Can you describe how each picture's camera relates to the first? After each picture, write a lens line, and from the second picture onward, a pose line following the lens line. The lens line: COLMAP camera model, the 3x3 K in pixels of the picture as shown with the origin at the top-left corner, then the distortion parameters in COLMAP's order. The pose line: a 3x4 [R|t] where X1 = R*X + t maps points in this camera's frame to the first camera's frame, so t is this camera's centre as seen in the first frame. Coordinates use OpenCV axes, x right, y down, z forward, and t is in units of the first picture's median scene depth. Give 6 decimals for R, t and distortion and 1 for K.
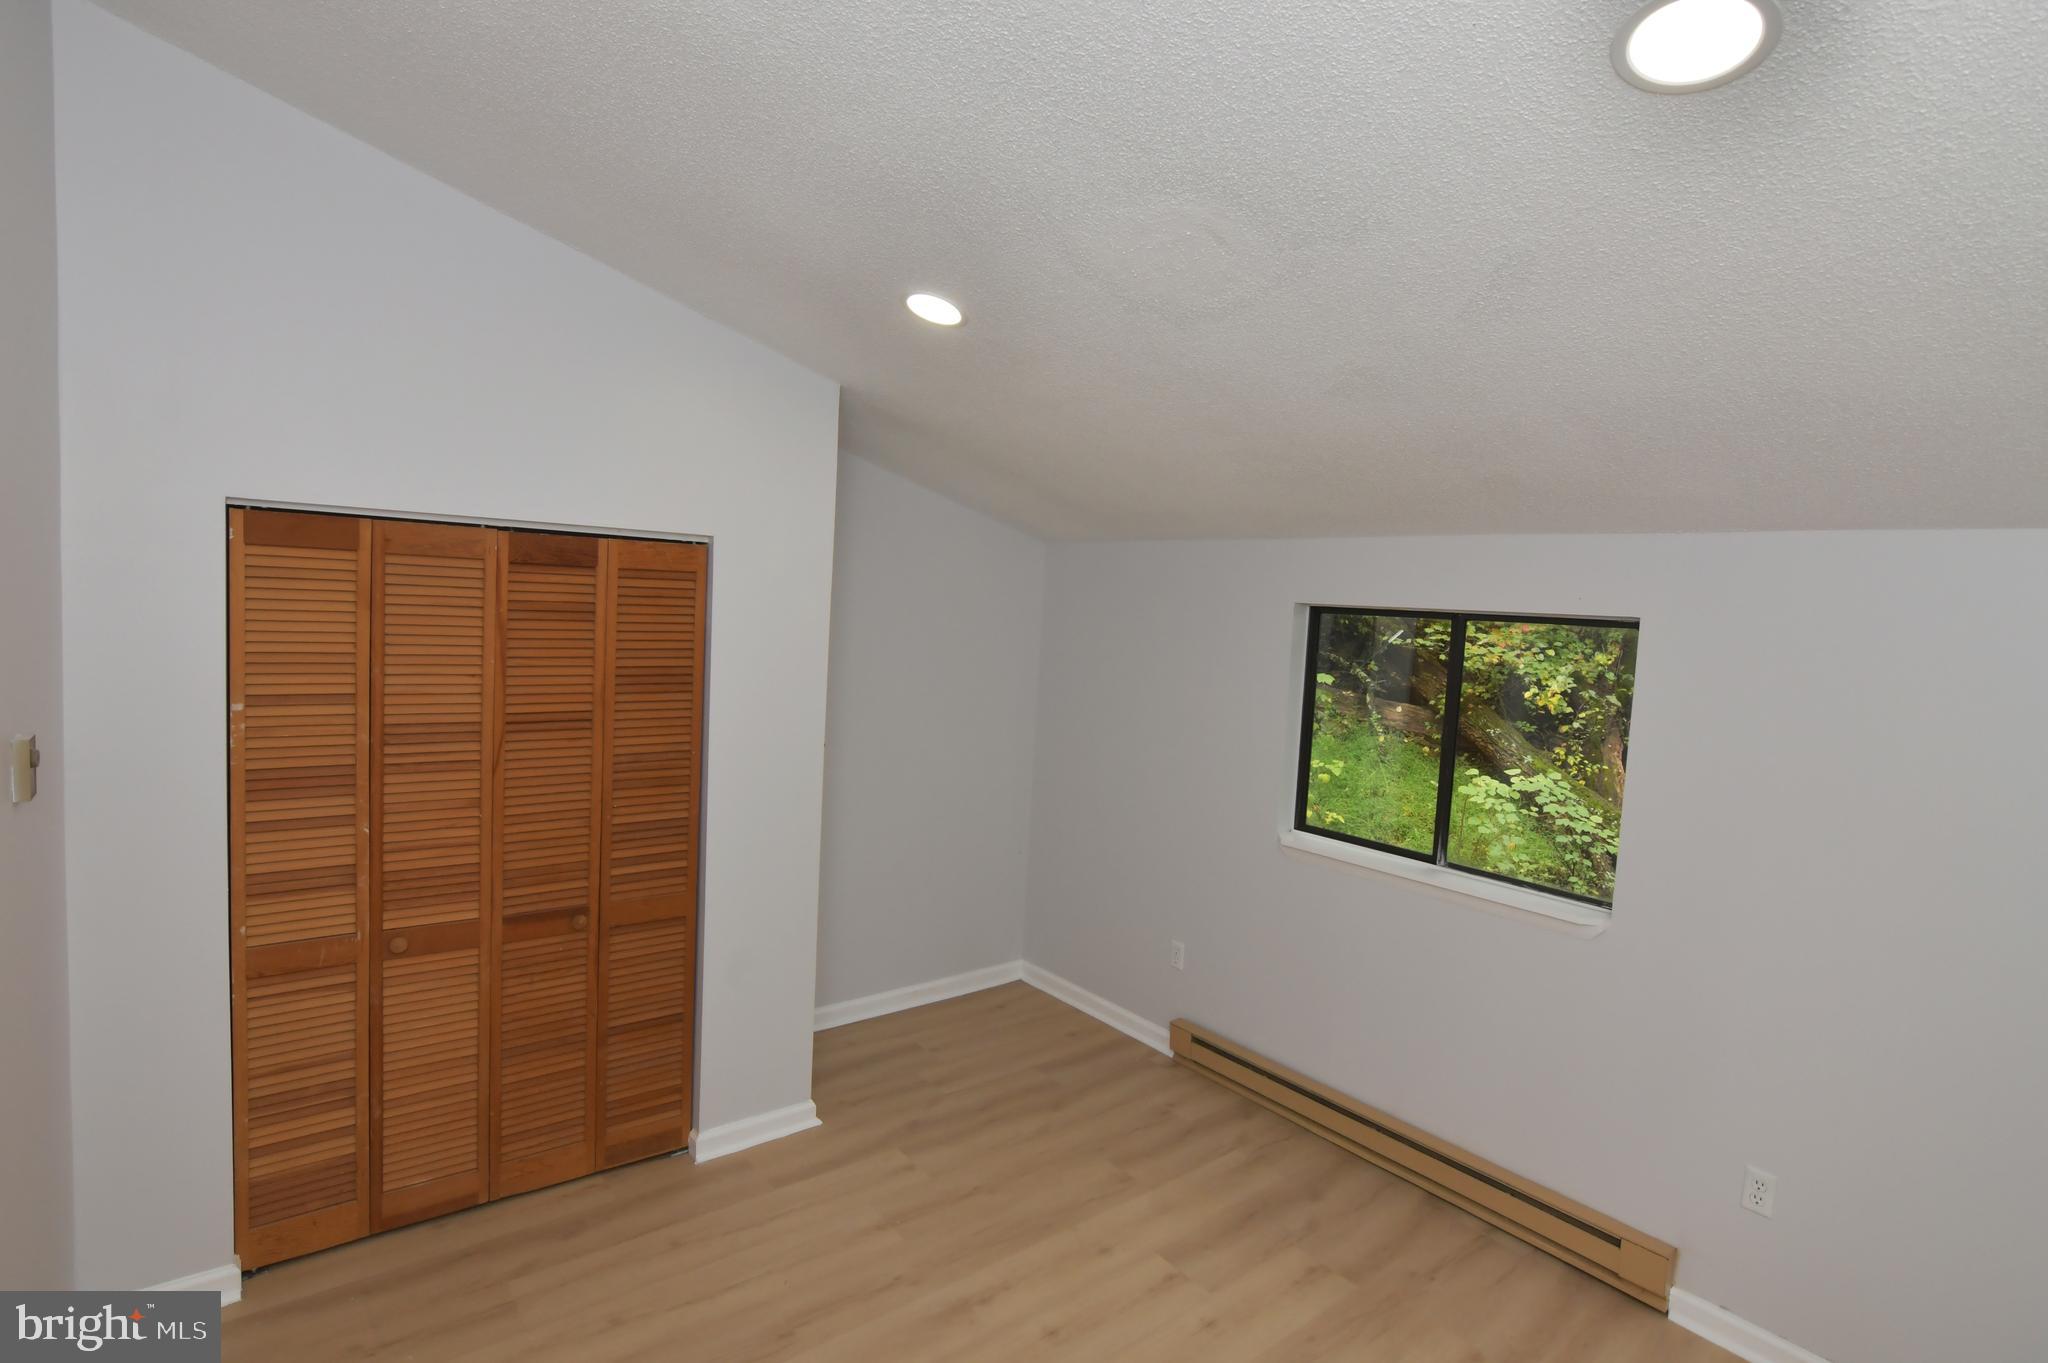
lens RADIAL K [[995.6, 0, 1033.3], [0, 995.6, 673.8], [0, 0, 1]] dist [-0.030906, 0.008520]
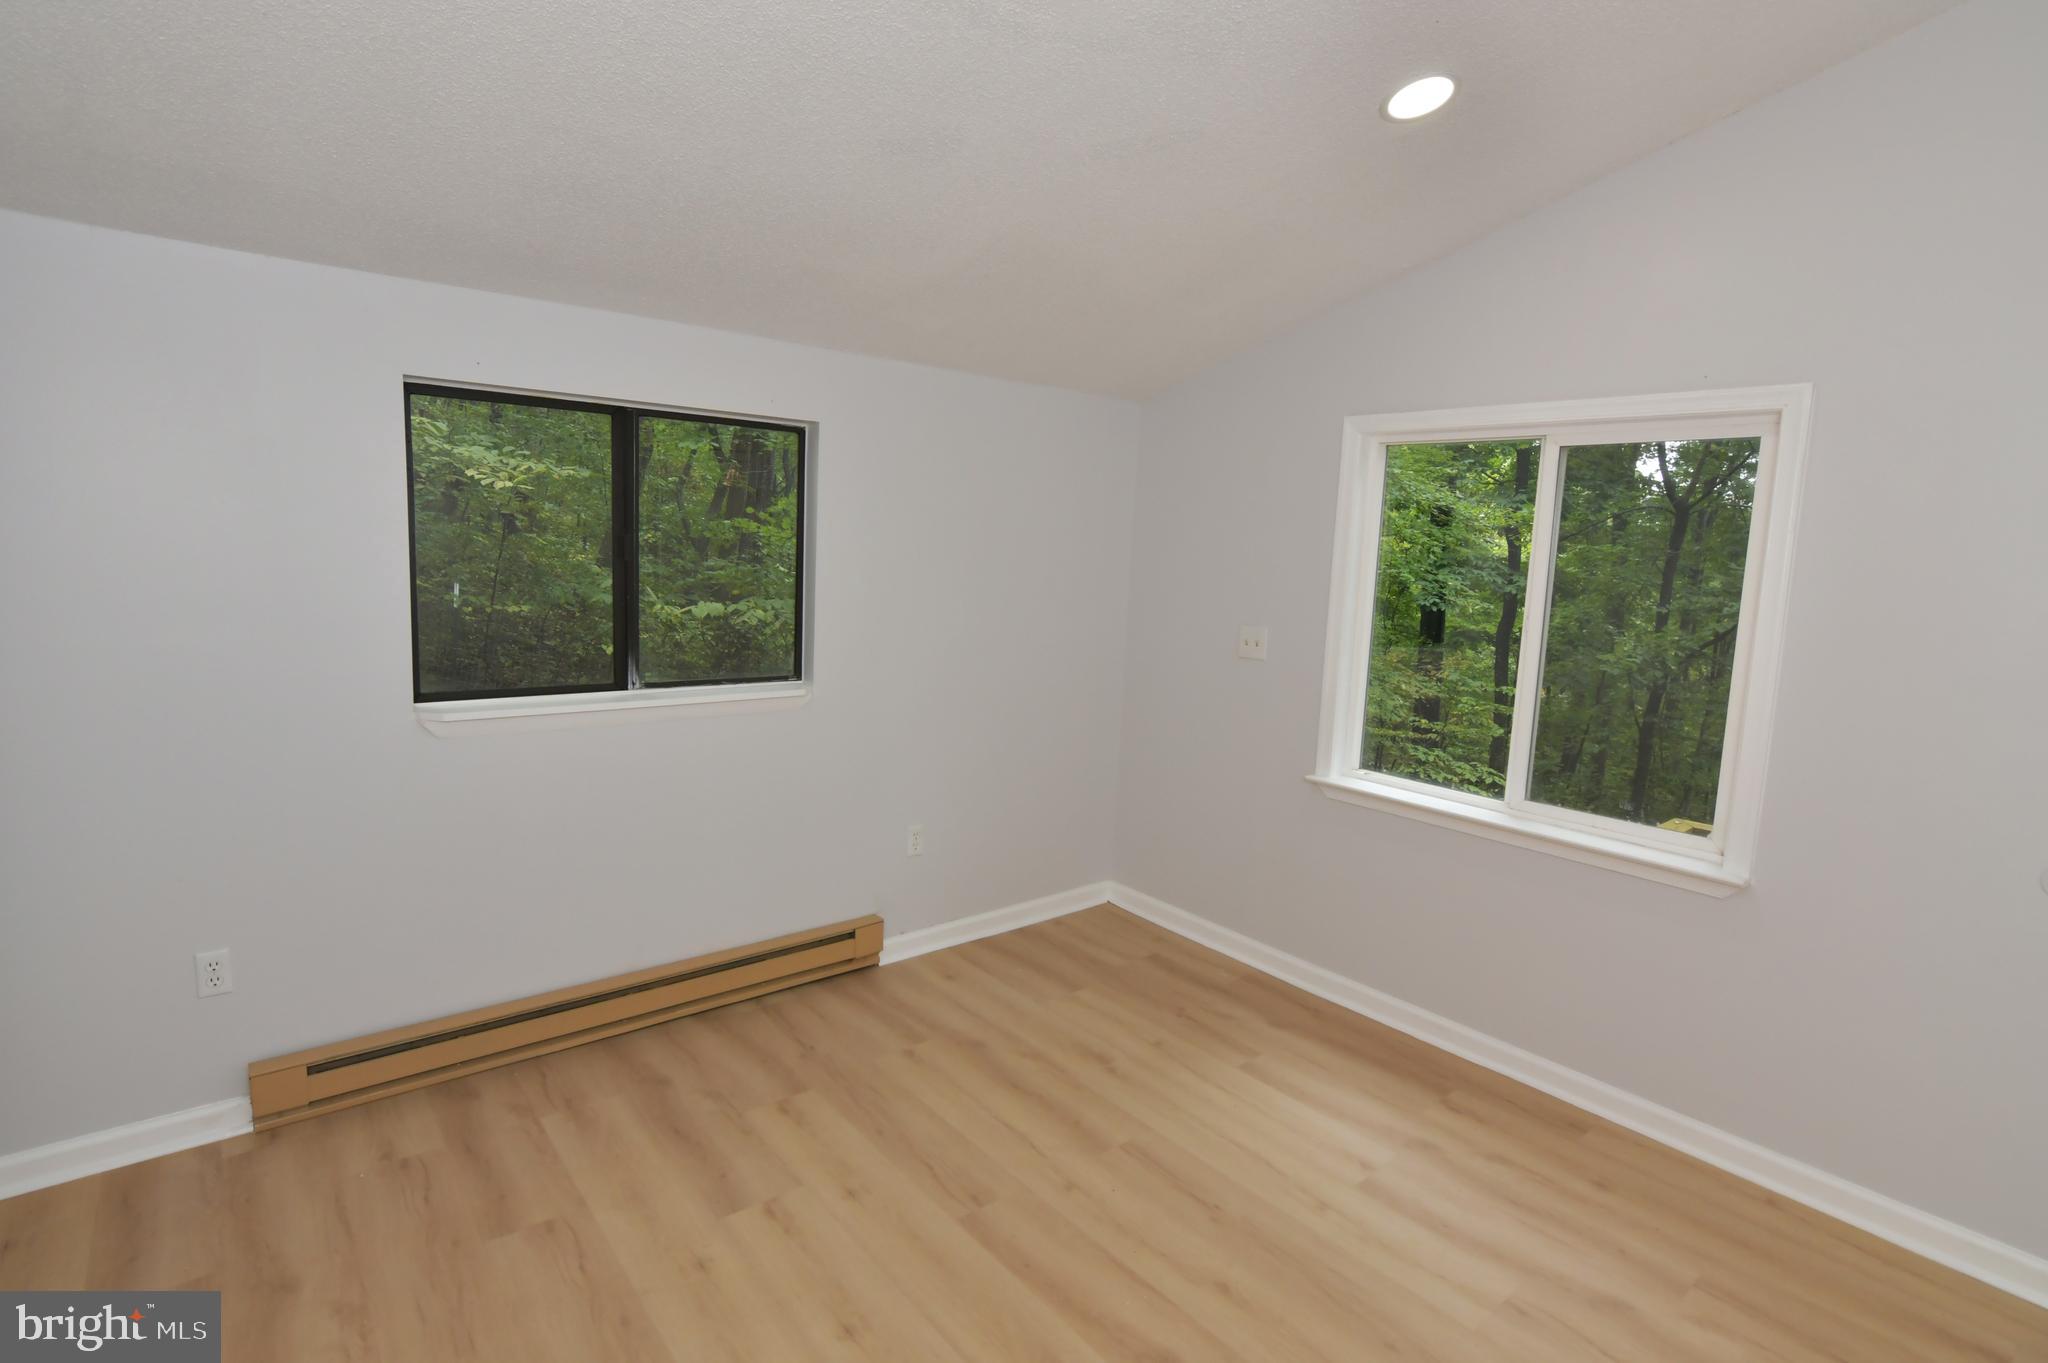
lens RADIAL K [[995.6, 0, 1022.1], [0, 995.6, 655.5], [0, 0, 1]] dist [-0.030906, 0.008520]
pose [[-0.009812, -0.164116, 0.986392, -0.561910], [0.032760, 0.985857, 0.164353, 0.028417], [-0.999415, 0.033927, -0.004297, 0.737530]]
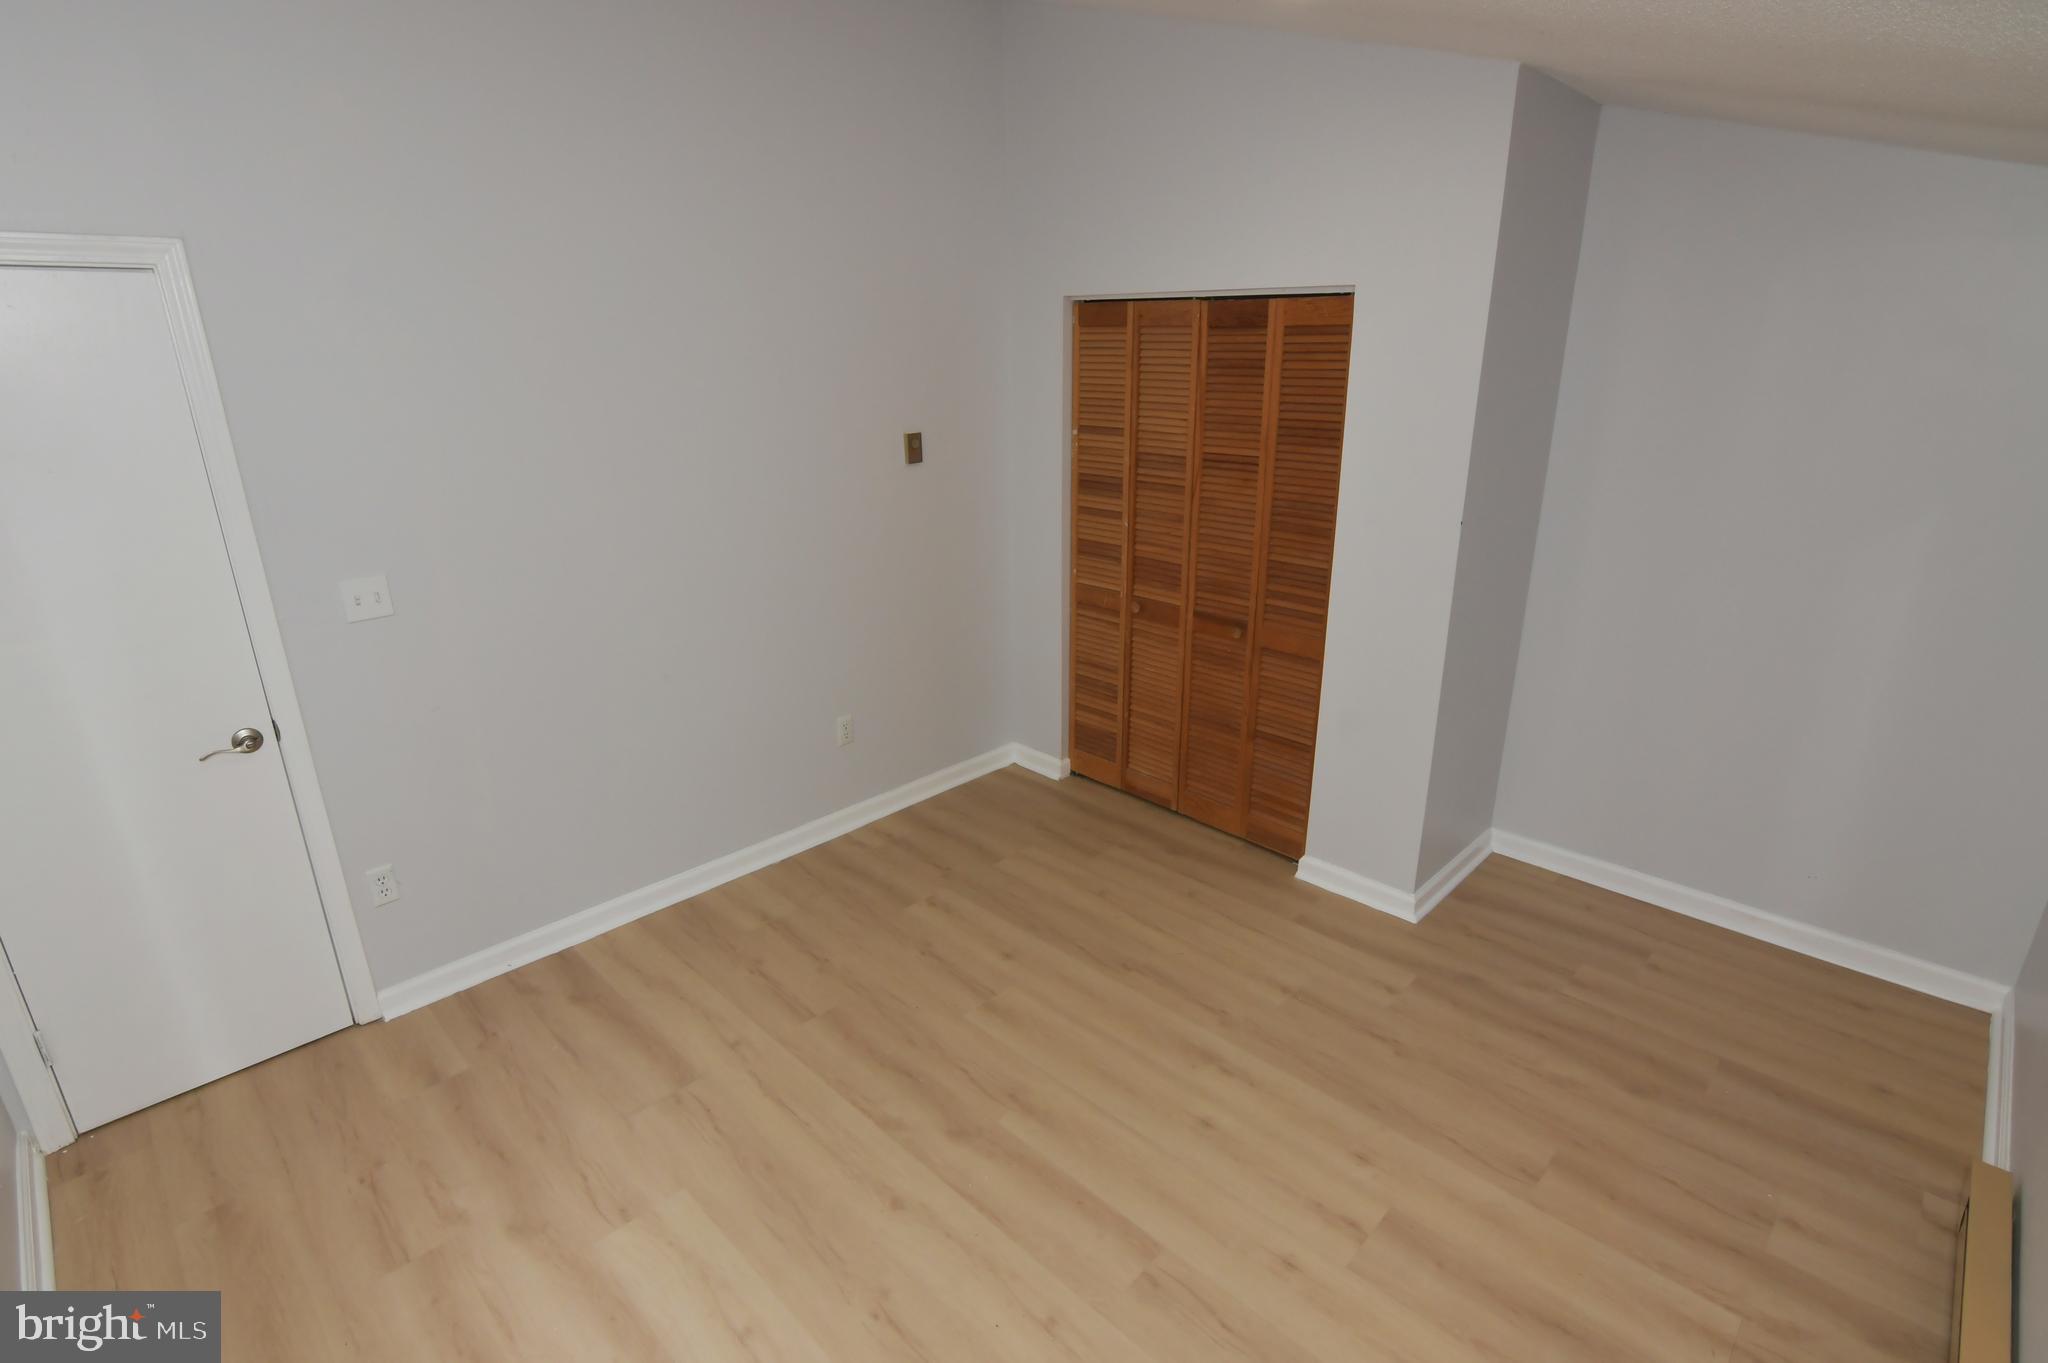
lens RADIAL K [[995.6, 0, 1017.9], [0, 995.6, 675.4], [0, 0, 1]] dist [-0.030906, 0.008520]
pose [[0.111920, 0.266366, -0.957352, 0.708927], [-0.060833, 0.963434, 0.260947, -0.001947], [0.991853, 0.029034, 0.124031, 0.589793]]
